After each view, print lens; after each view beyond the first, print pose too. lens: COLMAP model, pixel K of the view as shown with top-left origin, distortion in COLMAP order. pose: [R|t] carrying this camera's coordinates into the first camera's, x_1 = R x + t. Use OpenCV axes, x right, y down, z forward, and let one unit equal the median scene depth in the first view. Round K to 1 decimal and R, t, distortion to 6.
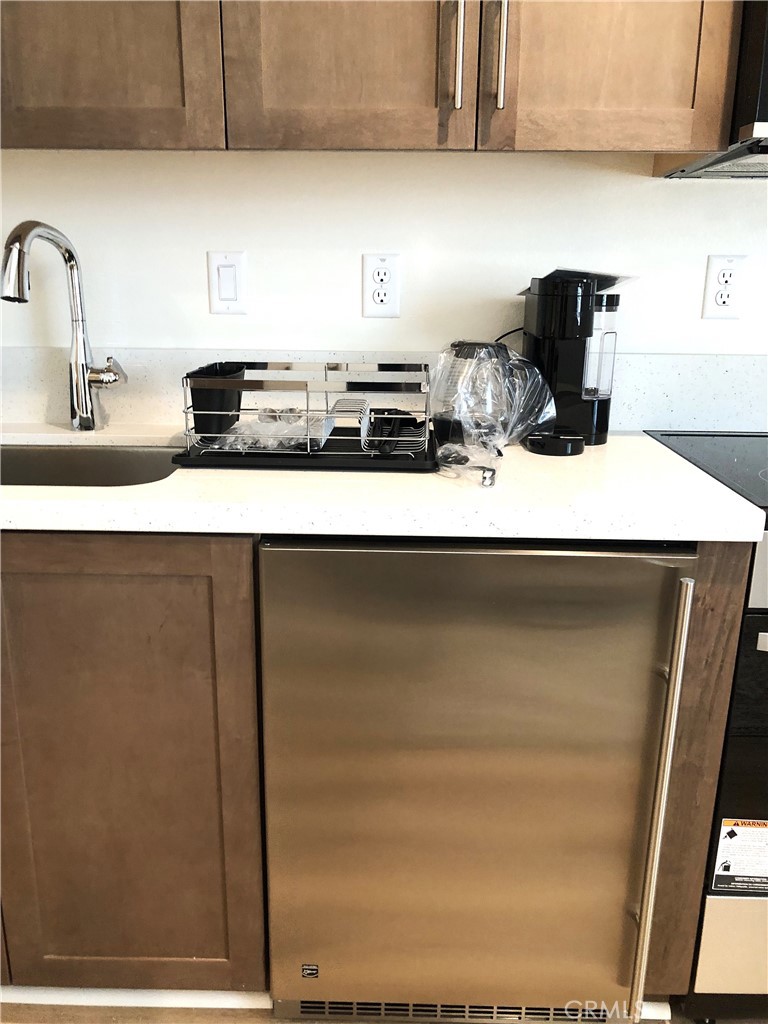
lens RADIAL K [[839.3, 0, 381.0], [0, 839.3, 513.5], [0, 0, 1]] dist [-0.000447, -0.000144]
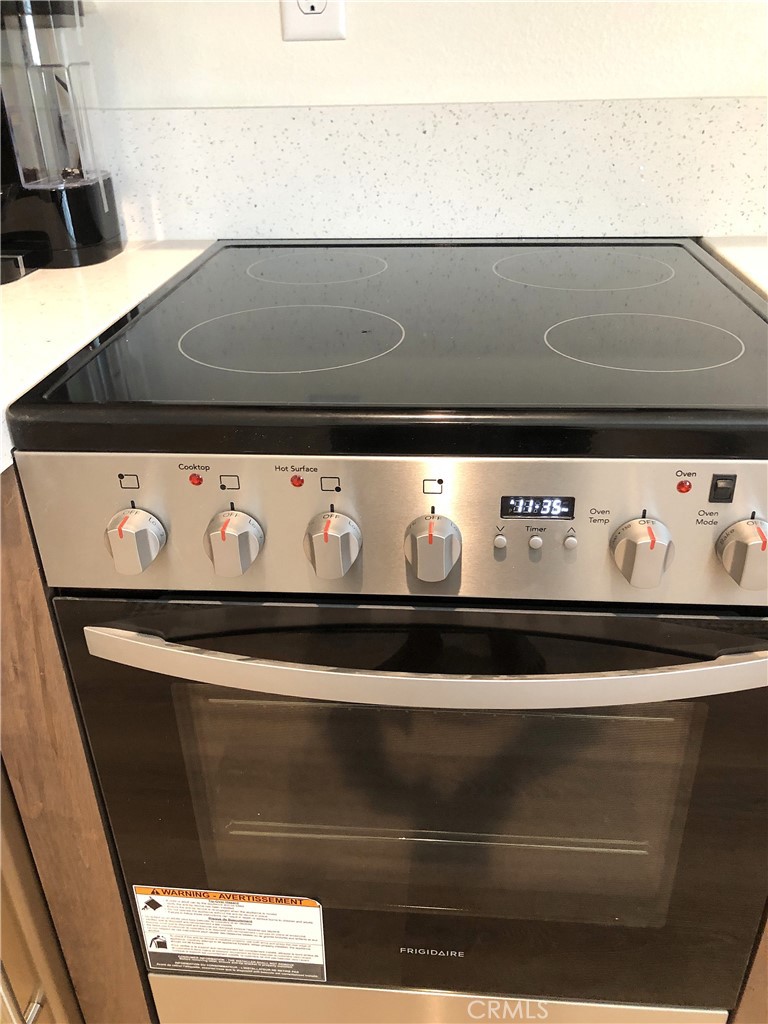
lens RADIAL K [[839.3, 0, 387.1], [0, 839.3, 512.8], [0, 0, 1]] dist [-0.000447, -0.000144]
pose [[0.998841, -0.004343, -0.047936, 0.628499], [0.014762, 0.975568, 0.219203, -0.045809], [0.045813, -0.219657, 0.974501, 0.452432]]
